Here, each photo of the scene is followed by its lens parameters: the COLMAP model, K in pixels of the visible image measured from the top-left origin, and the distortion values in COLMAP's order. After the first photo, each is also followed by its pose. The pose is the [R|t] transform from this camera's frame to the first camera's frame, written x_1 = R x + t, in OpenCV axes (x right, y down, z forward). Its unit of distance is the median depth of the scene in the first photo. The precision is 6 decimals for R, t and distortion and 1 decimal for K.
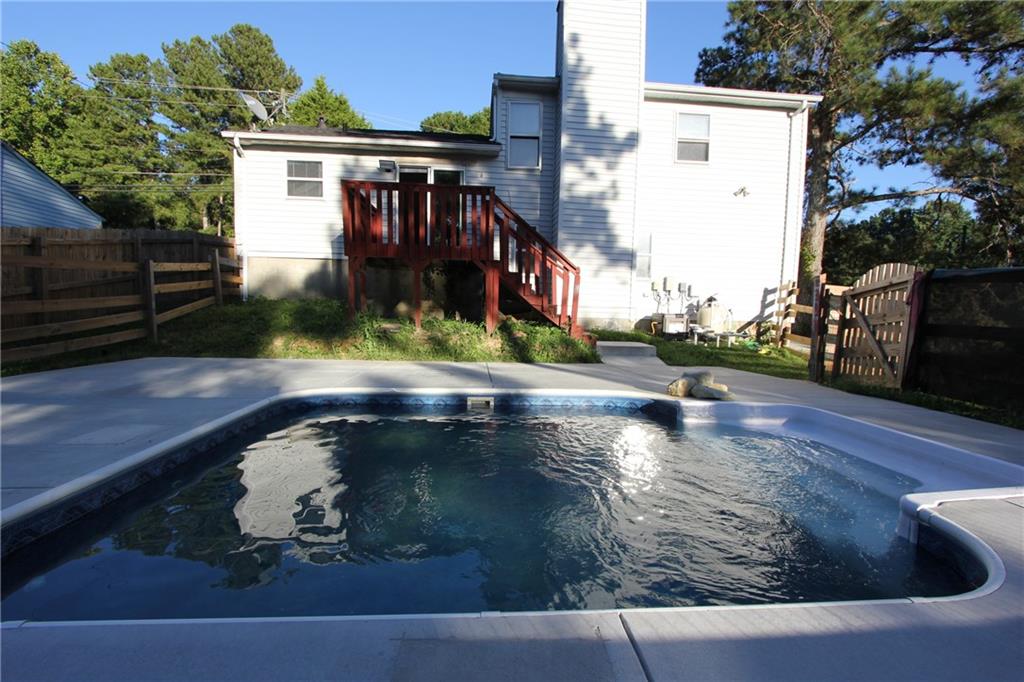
lens RADIAL K [[470.6, 0, 512.5], [0, 470.6, 345.4], [0, 0, 1]] dist [-0.008572, 0.000551]
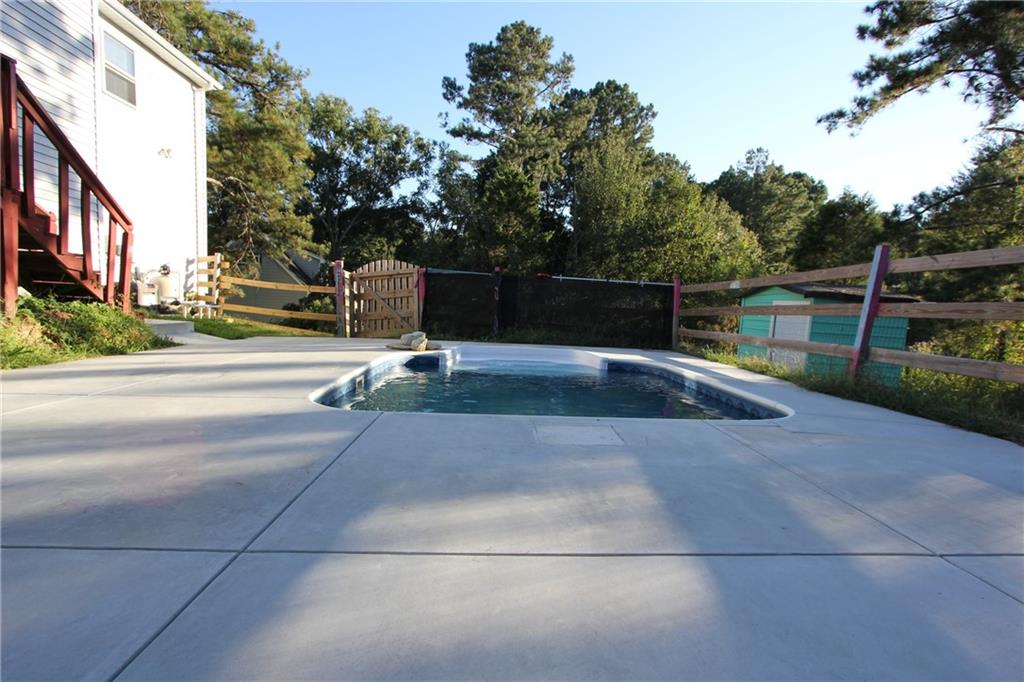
lens RADIAL K [[470.6, 0, 517.9], [0, 470.6, 344.3], [0, 0, 1]] dist [-0.008572, 0.000551]
pose [[0.035930, -0.106028, 0.993714, -0.467514], [0.032905, 0.993942, 0.104862, -0.023167], [-0.998812, 0.028930, 0.039202, 0.281500]]
